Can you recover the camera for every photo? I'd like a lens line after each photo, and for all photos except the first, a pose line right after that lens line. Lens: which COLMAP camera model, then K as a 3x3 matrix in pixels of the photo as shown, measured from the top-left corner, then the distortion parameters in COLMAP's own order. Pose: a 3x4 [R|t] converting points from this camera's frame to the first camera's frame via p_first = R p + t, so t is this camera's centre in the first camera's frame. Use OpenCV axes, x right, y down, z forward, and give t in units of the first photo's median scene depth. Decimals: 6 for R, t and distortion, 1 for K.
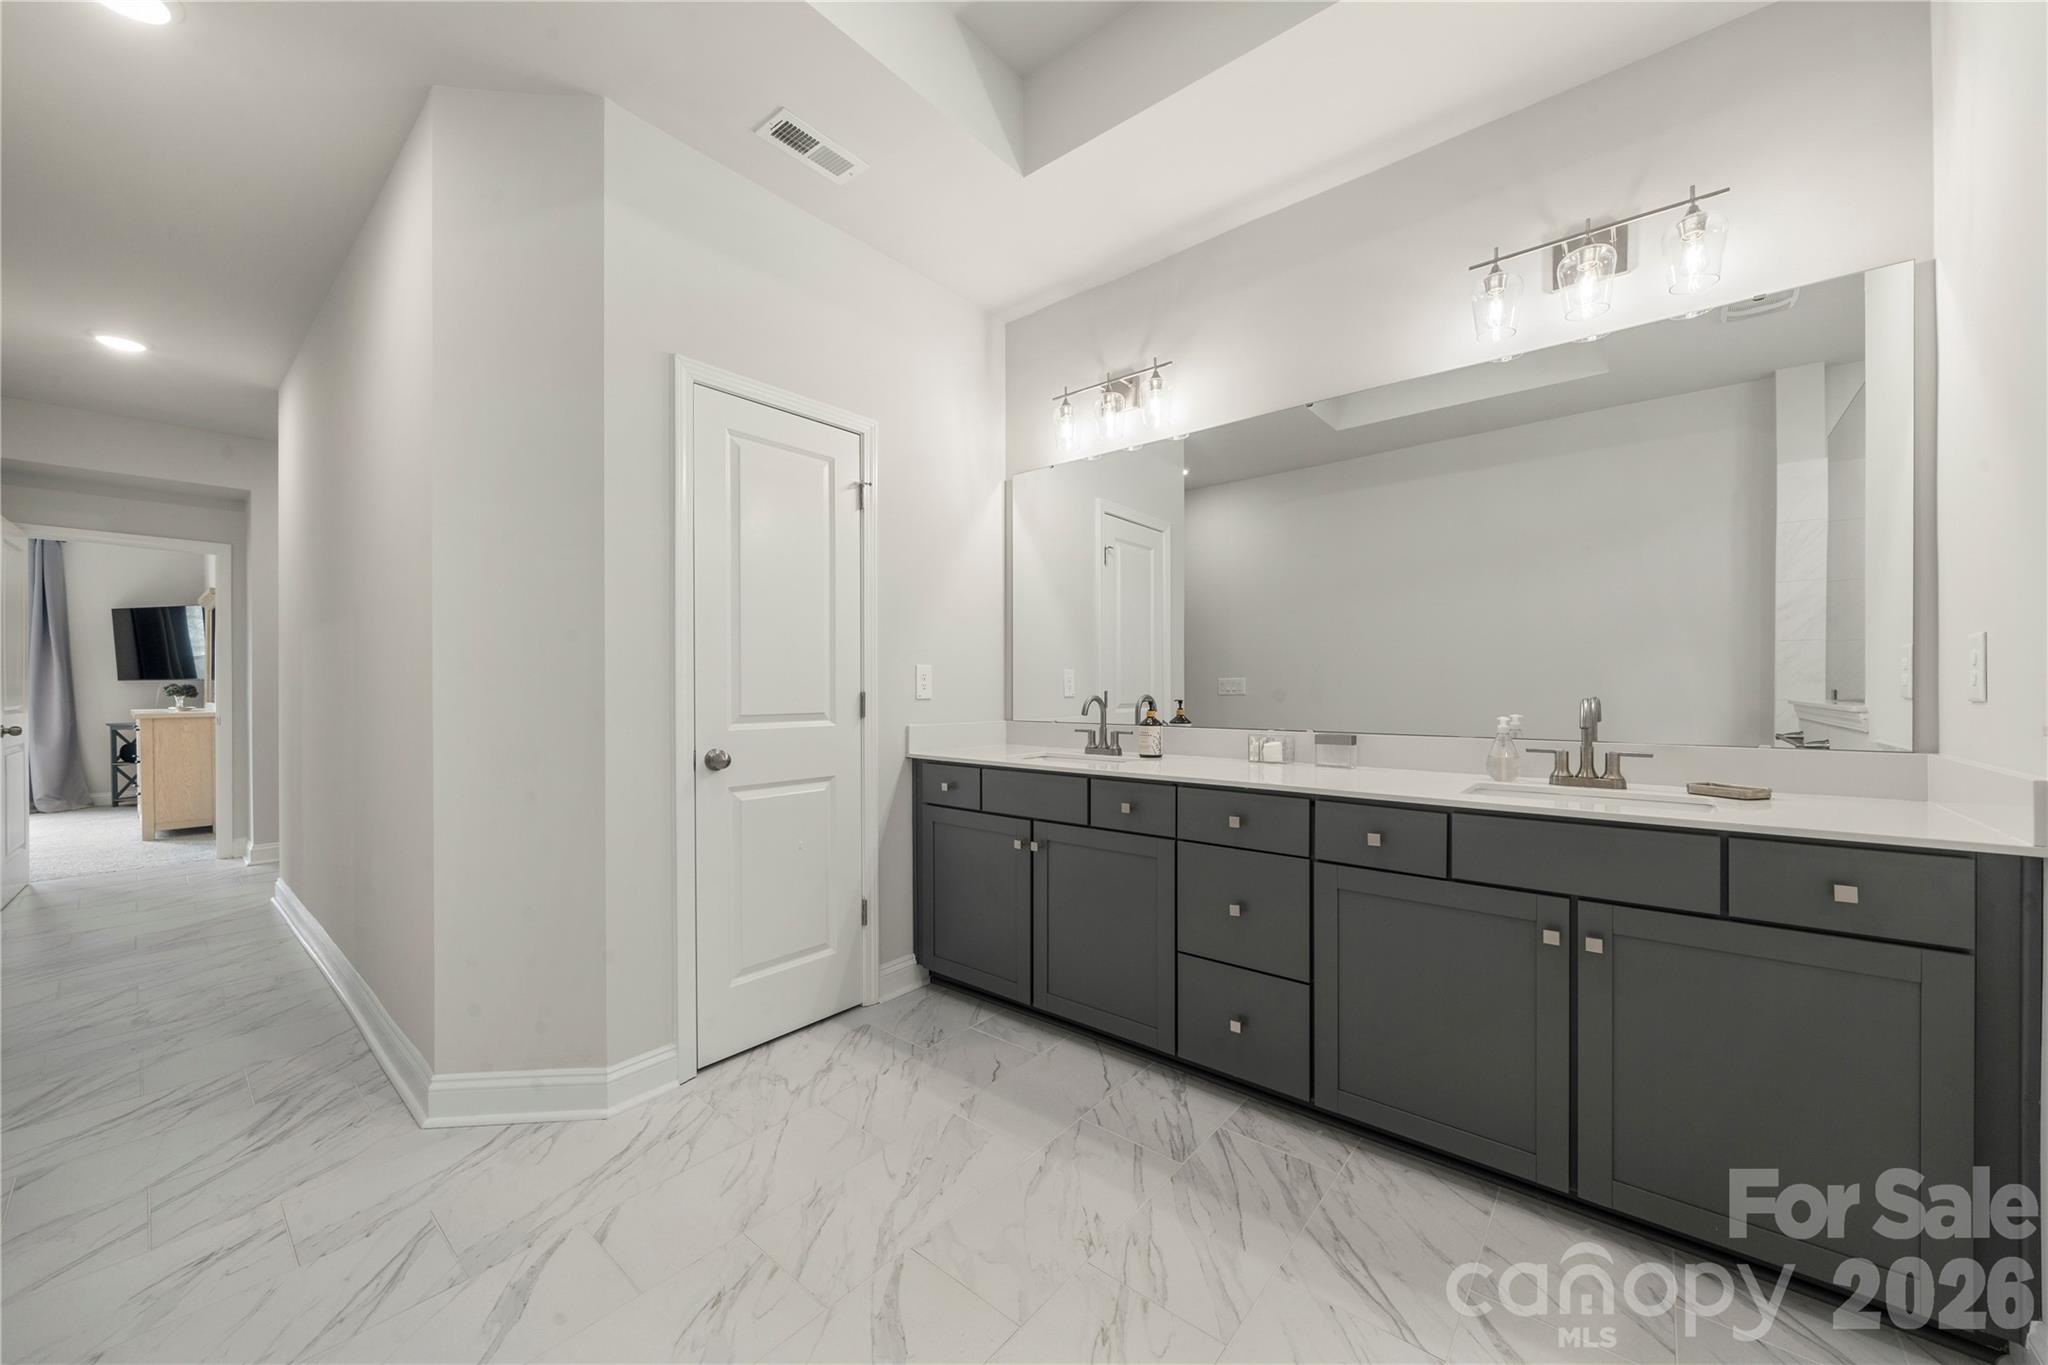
lens RADIAL K [[781.2, 0, 990.3], [0, 781.2, 695.2], [0, 0, 1]] dist [-0.002532, 0.000227]
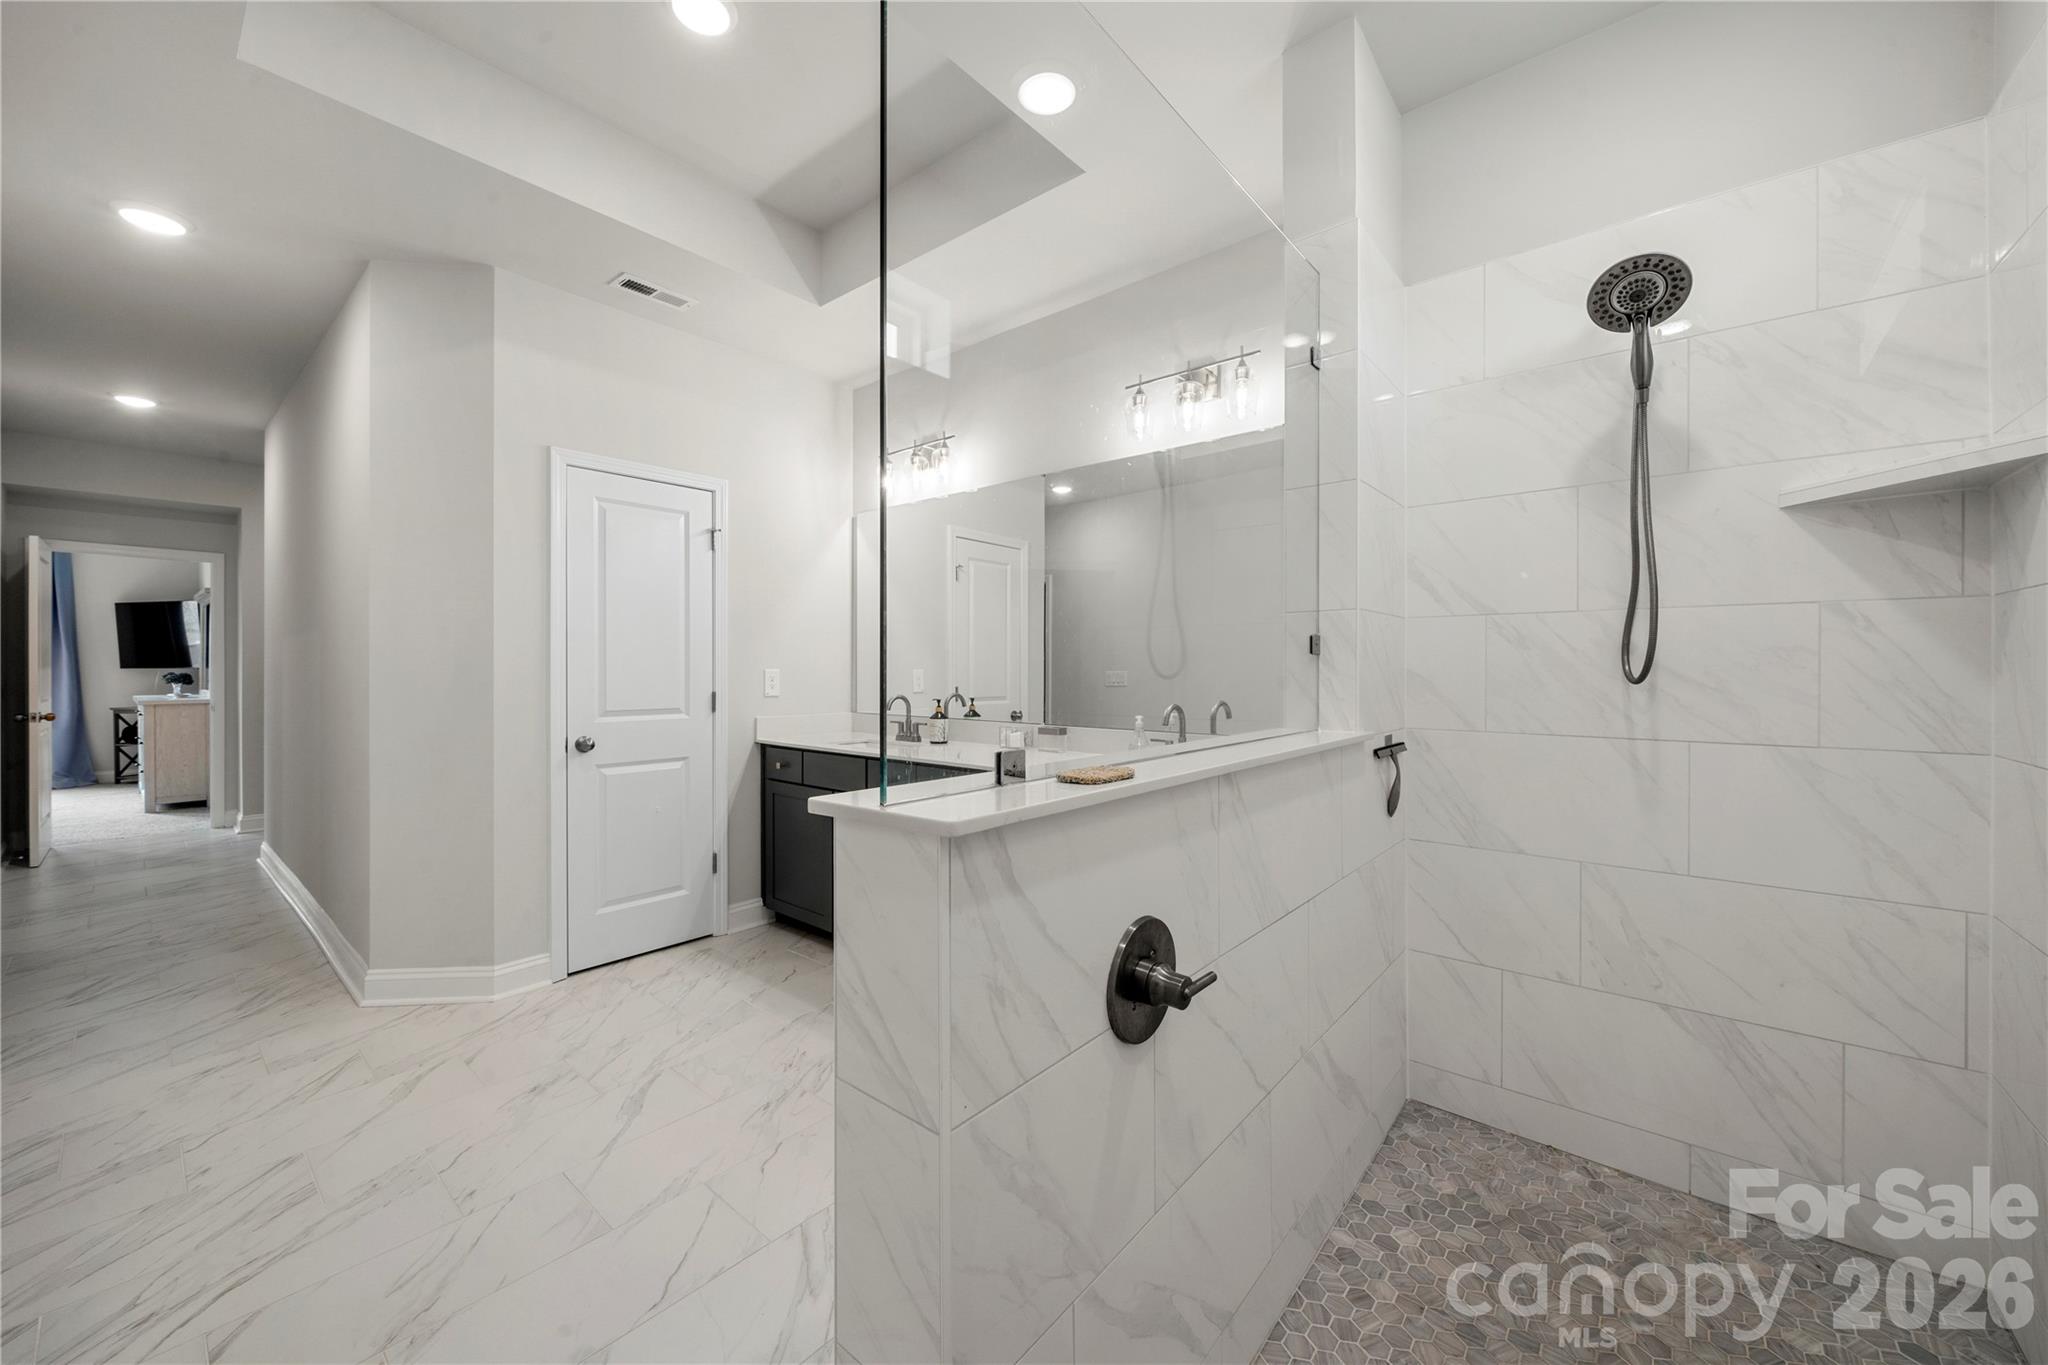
lens RADIAL K [[781.2, 0, 974.5], [0, 781.2, 677.7], [0, 0, 1]] dist [-0.002532, 0.000227]
pose [[0.999984, 0.003137, -0.004770, 0.311505], [-0.003142, 0.999995, -0.001047, -0.030988], [0.004766, 0.001062, 0.999988, -0.324624]]
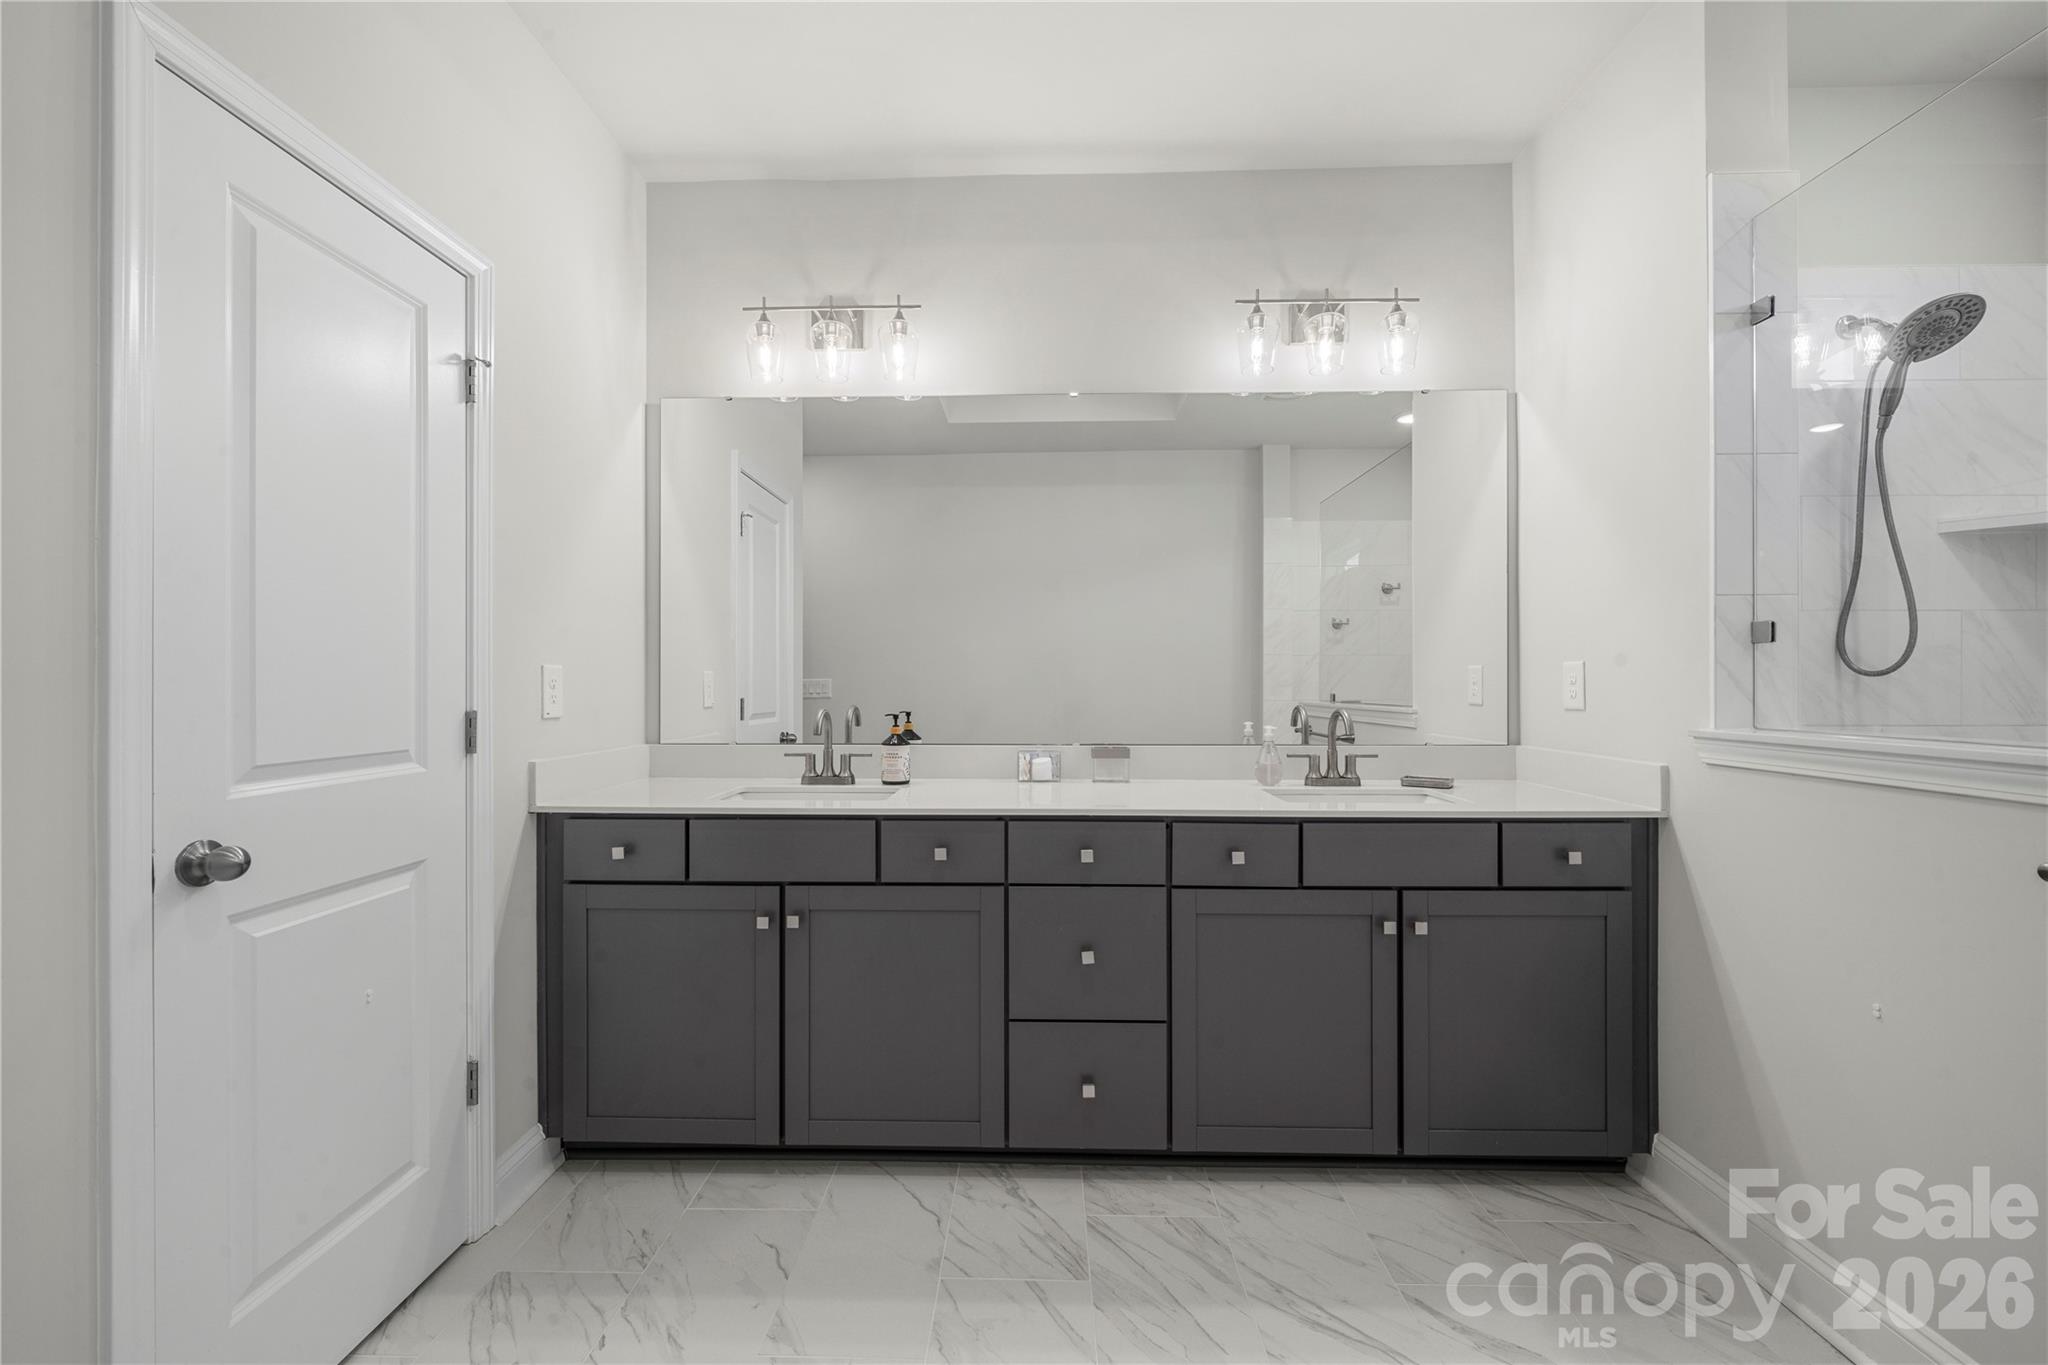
lens RADIAL K [[852.4, 0, 1059.4], [0, 852.4, 683.5], [0, 0, 1]] dist [0.001132, -0.000235]
pose [[0.761427, 0.000748, 0.648251, -0.278333], [0.005962, 0.999949, -0.008157, -0.019332], [-0.648224, 0.010076, 0.761383, 0.249045]]
